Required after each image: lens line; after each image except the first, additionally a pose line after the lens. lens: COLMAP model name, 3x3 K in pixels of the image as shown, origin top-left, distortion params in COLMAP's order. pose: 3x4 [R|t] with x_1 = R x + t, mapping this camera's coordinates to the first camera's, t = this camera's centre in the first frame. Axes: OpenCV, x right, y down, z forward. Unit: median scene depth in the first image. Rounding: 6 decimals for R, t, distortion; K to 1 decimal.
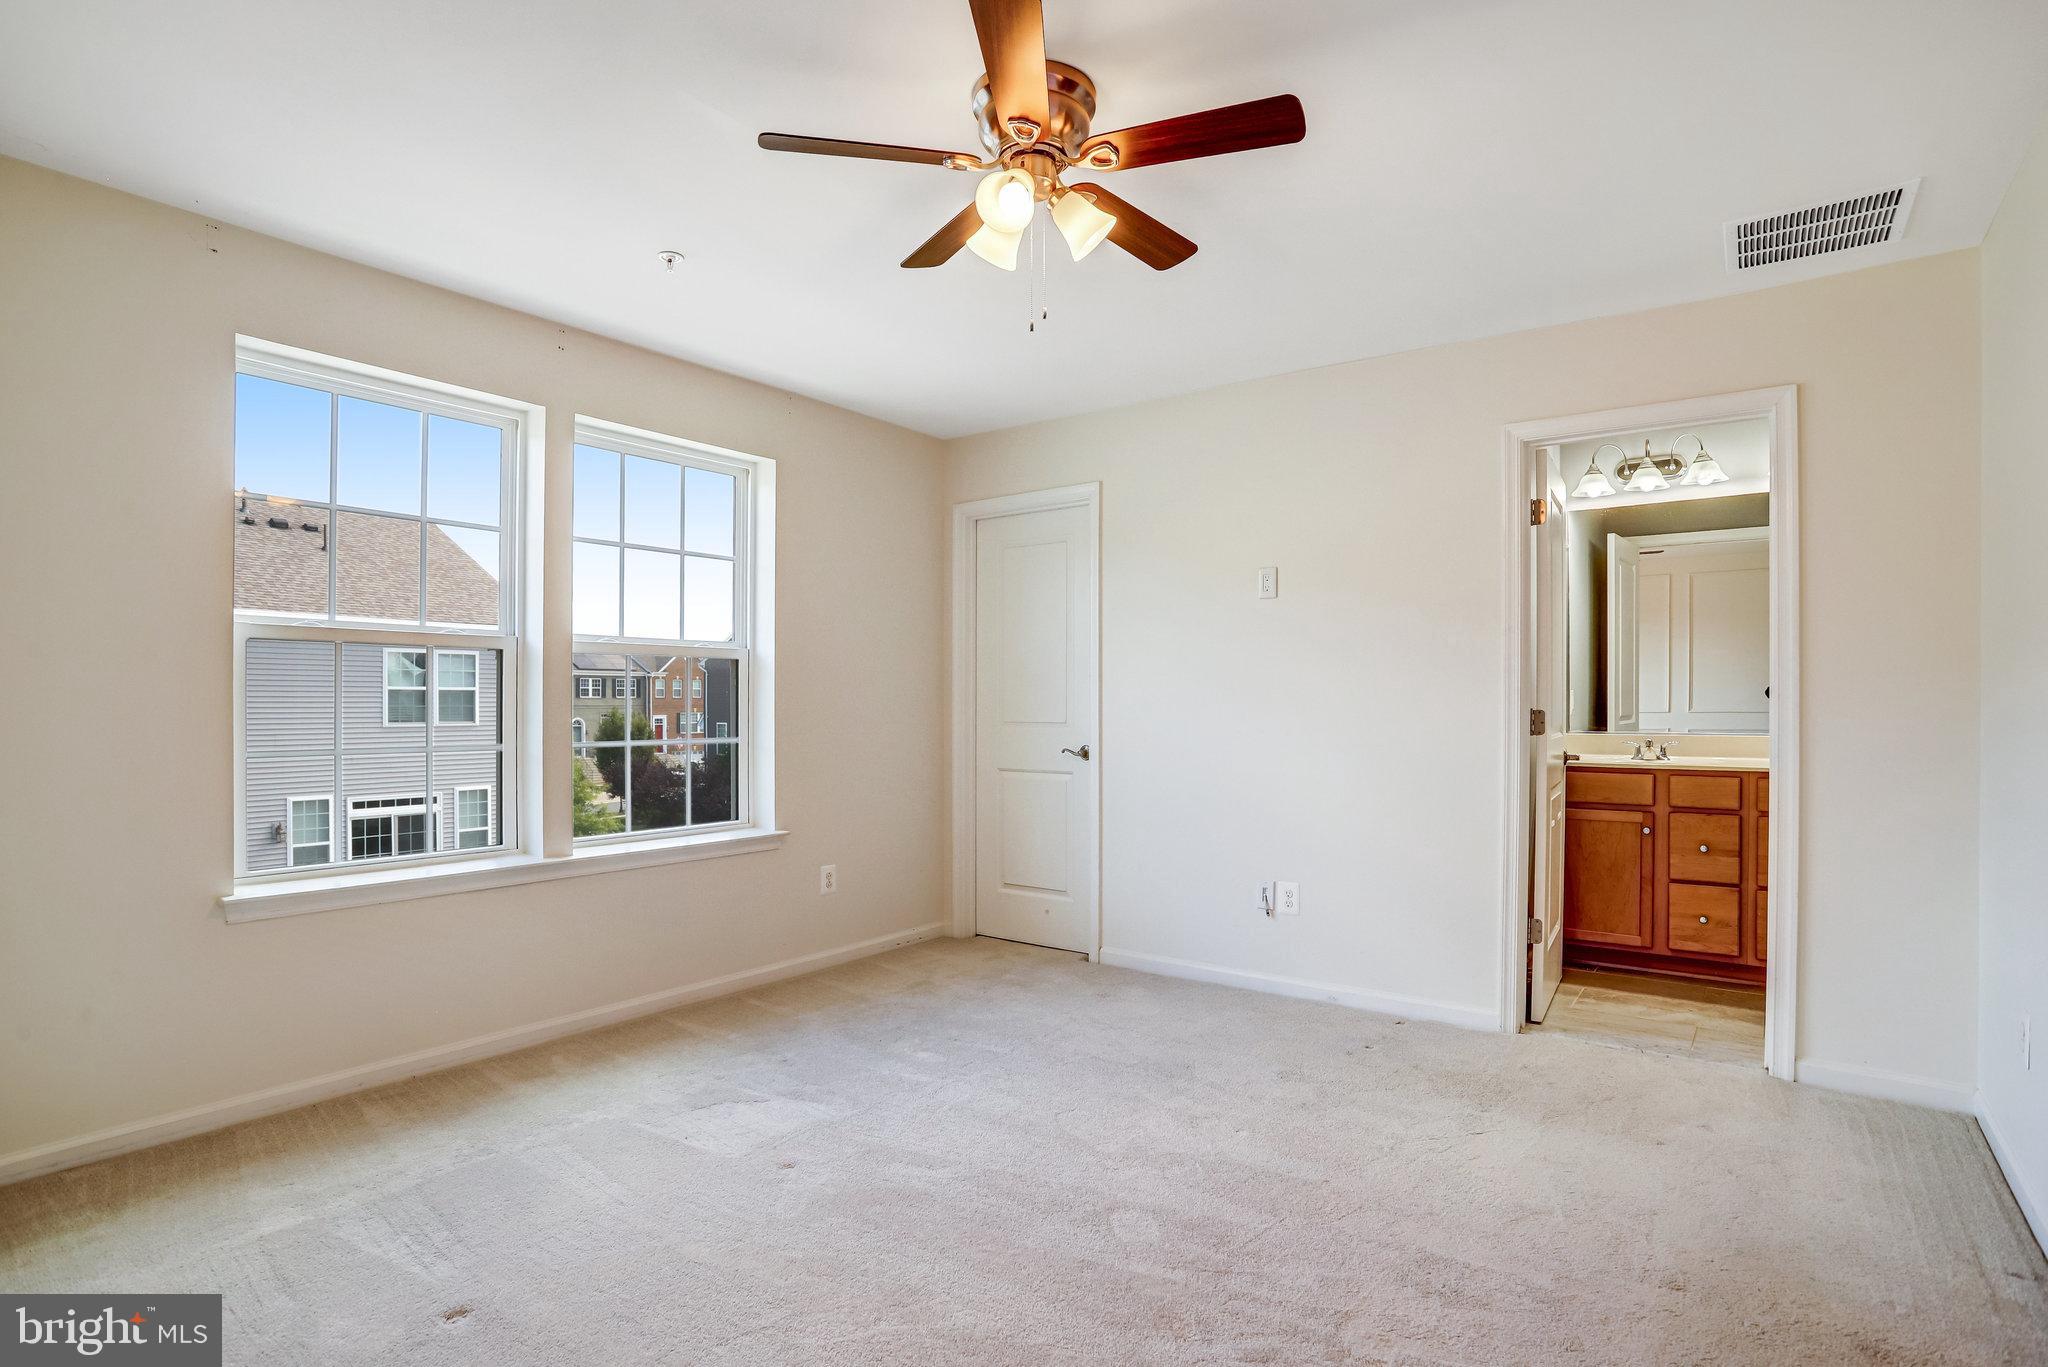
lens RADIAL K [[1031.7, 0, 1030.8], [0, 1031.7, 698.6], [0, 0, 1]] dist [-0.065868, 0.026619]
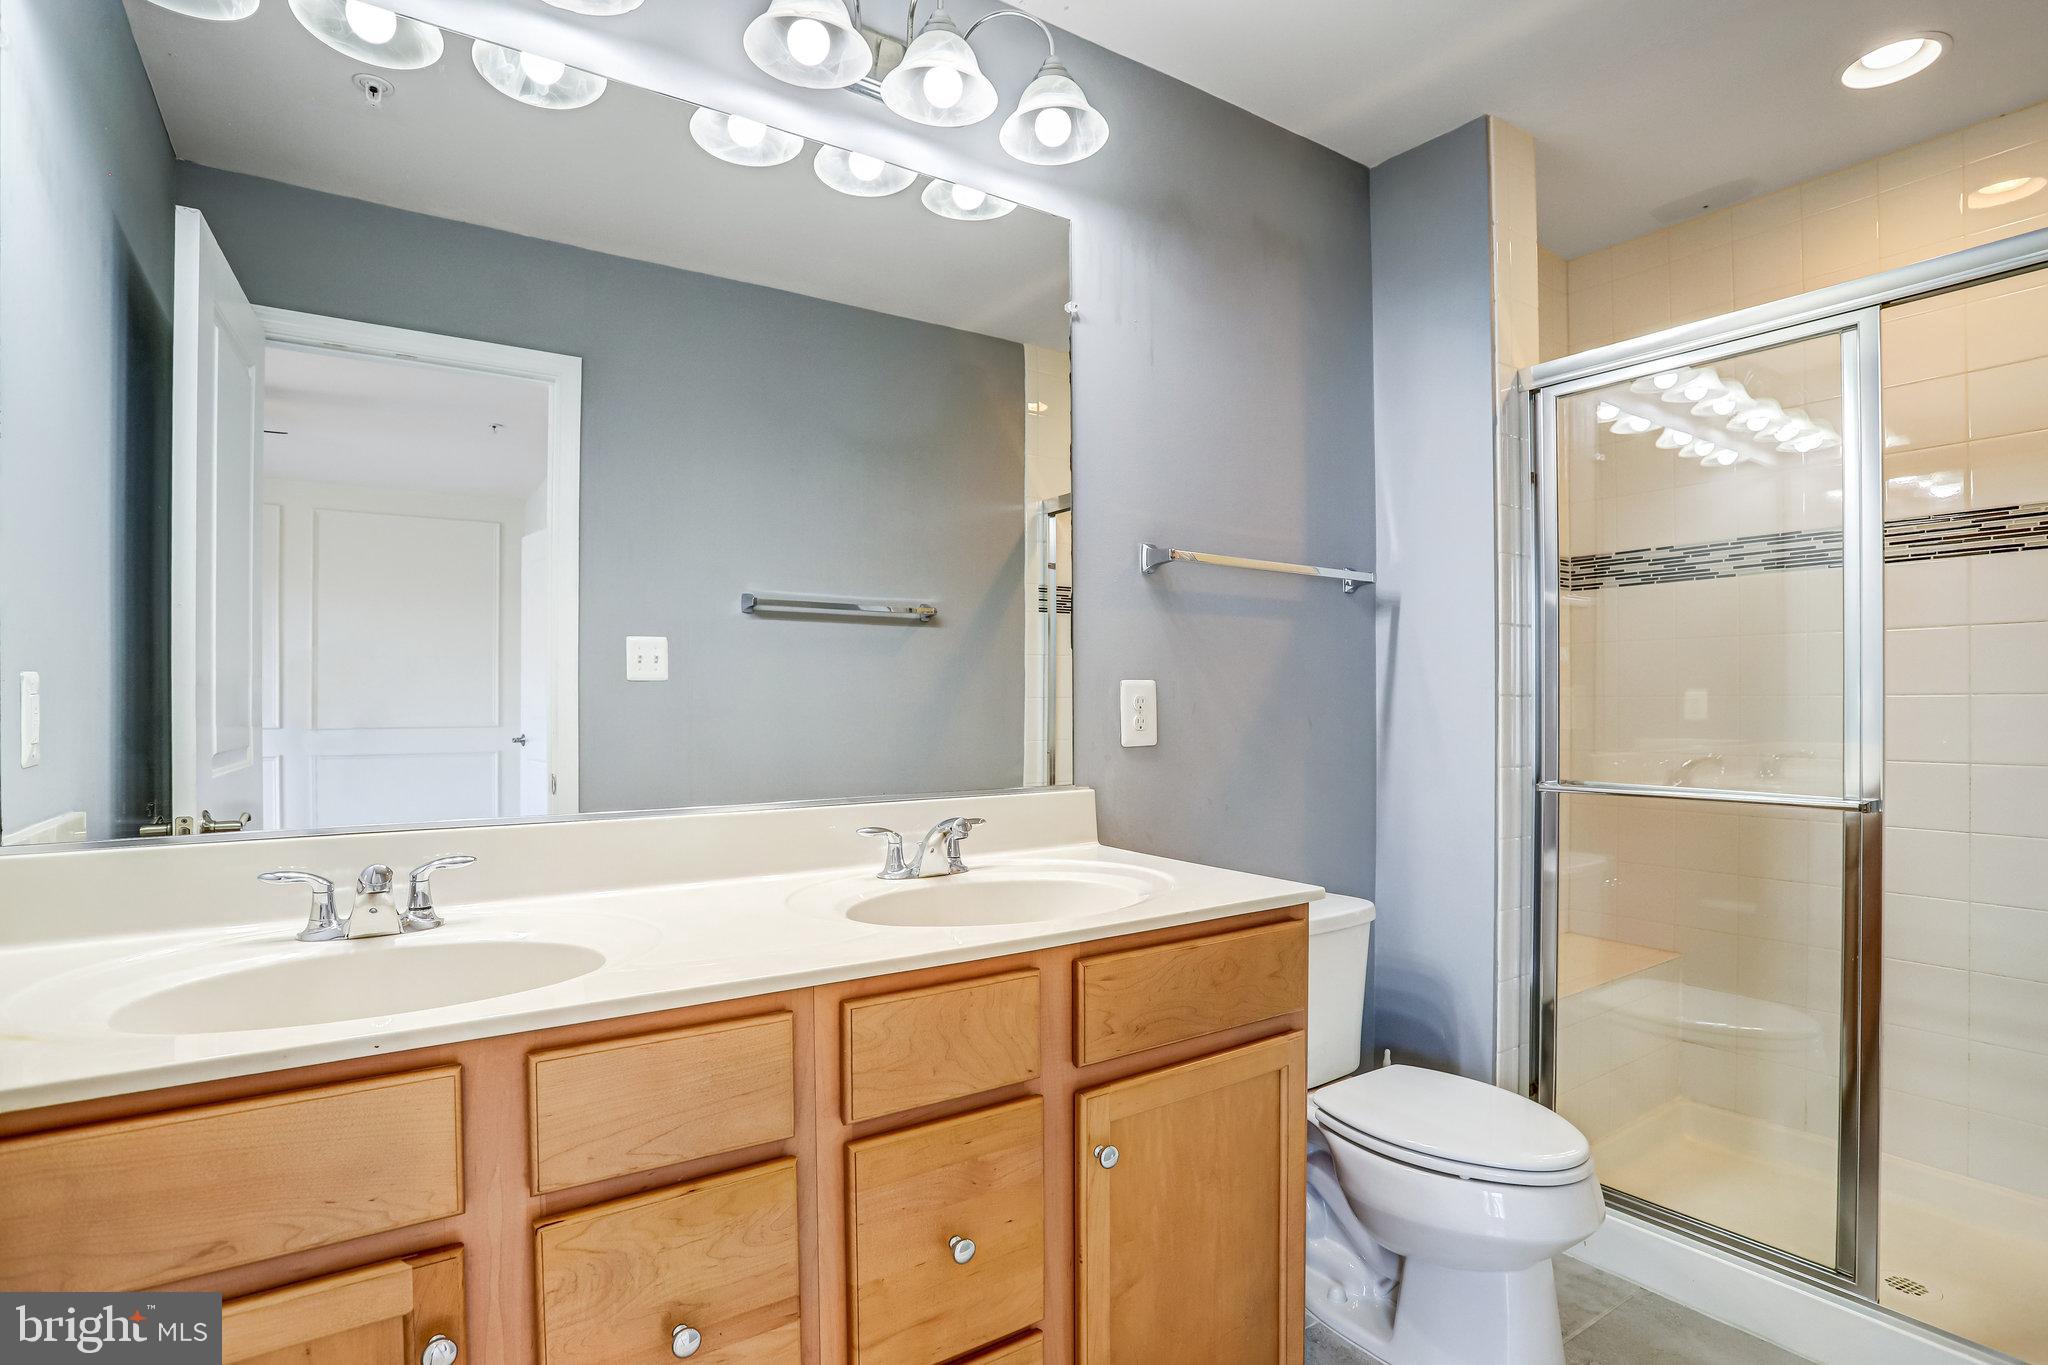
lens RADIAL K [[1031.7, 0, 1028.8], [0, 1031.7, 695.4], [0, 0, 1]] dist [-0.065868, 0.026619]
pose [[0.326089, 0.000257, 0.945339, 0.459349], [0.005519, 0.999982, -0.002175, -0.001586], [-0.945323, 0.005927, 0.326082, 0.822282]]
